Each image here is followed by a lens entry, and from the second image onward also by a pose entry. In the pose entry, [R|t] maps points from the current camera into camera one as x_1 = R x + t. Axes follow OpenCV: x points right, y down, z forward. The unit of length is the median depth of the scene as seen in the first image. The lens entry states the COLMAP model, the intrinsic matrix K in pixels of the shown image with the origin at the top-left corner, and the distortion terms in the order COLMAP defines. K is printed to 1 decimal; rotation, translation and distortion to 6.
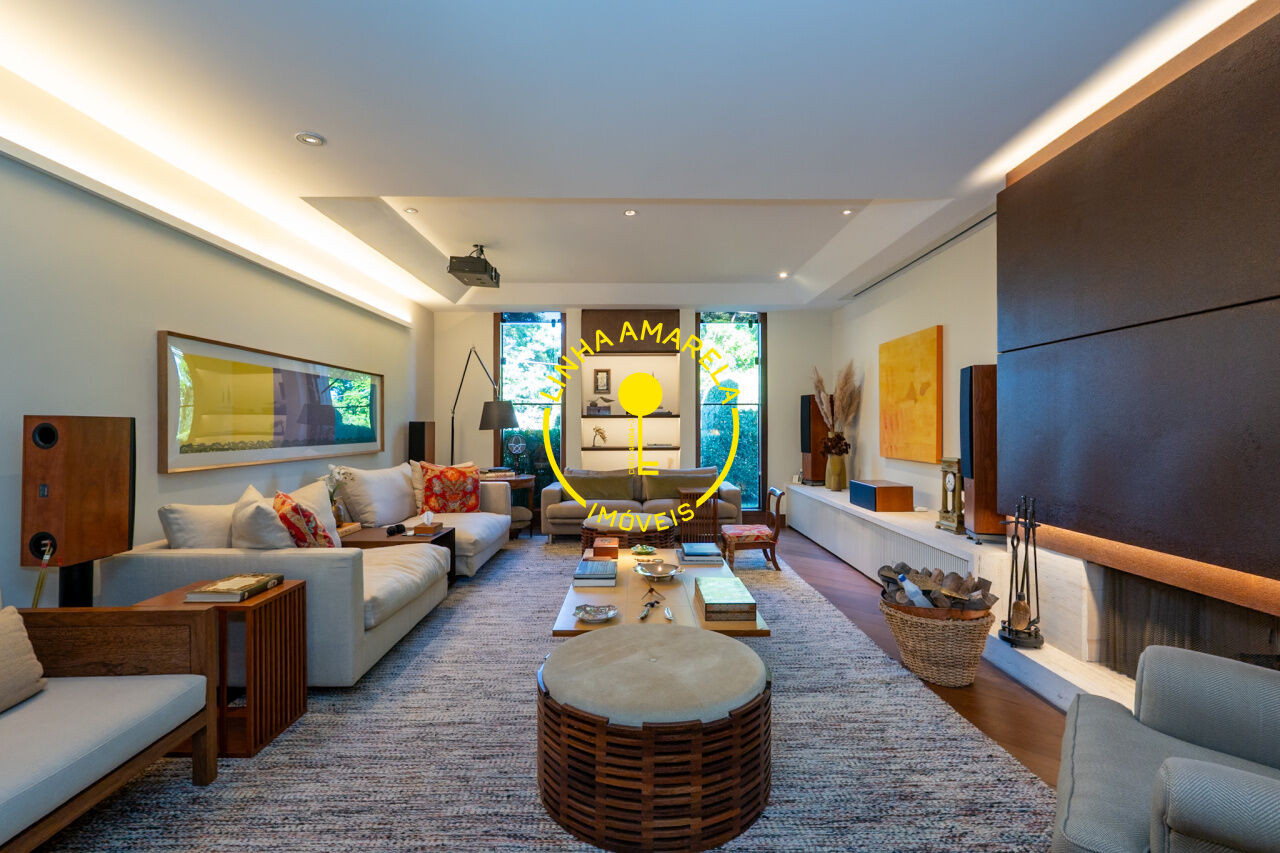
lens RADIAL K [[590.2, 0, 641.4], [0, 590.2, 427.0], [0, 0, 1]] dist [0.002310, 0.000162]
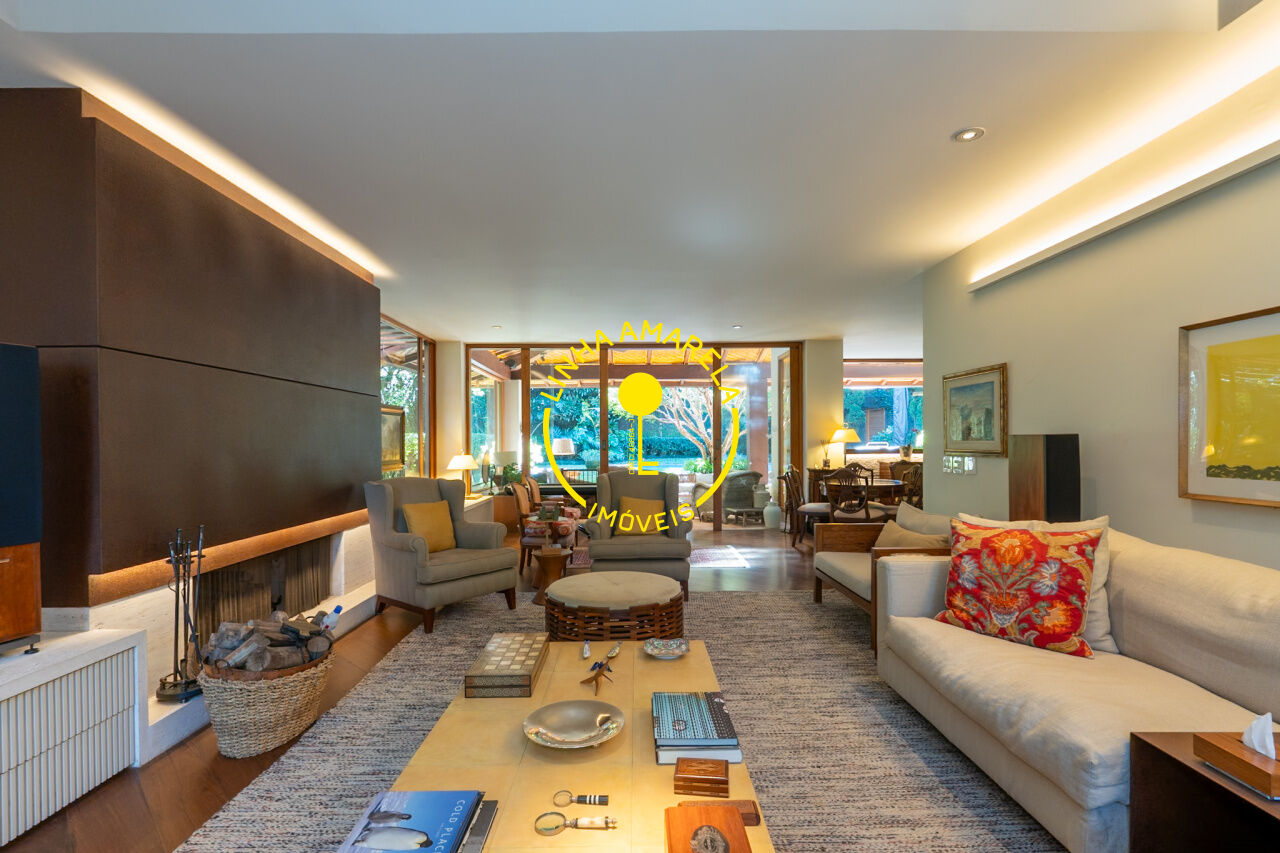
lens RADIAL K [[590.2, 0, 639.9], [0, 590.2, 436.9], [0, 0, 1]] dist [0.002310, 0.000162]
pose [[-0.999964, 0.008255, -0.002052, -0.034137], [0.008261, 0.999961, -0.003040, -0.010424], [0.002026, -0.003057, -0.999993, 1.774164]]
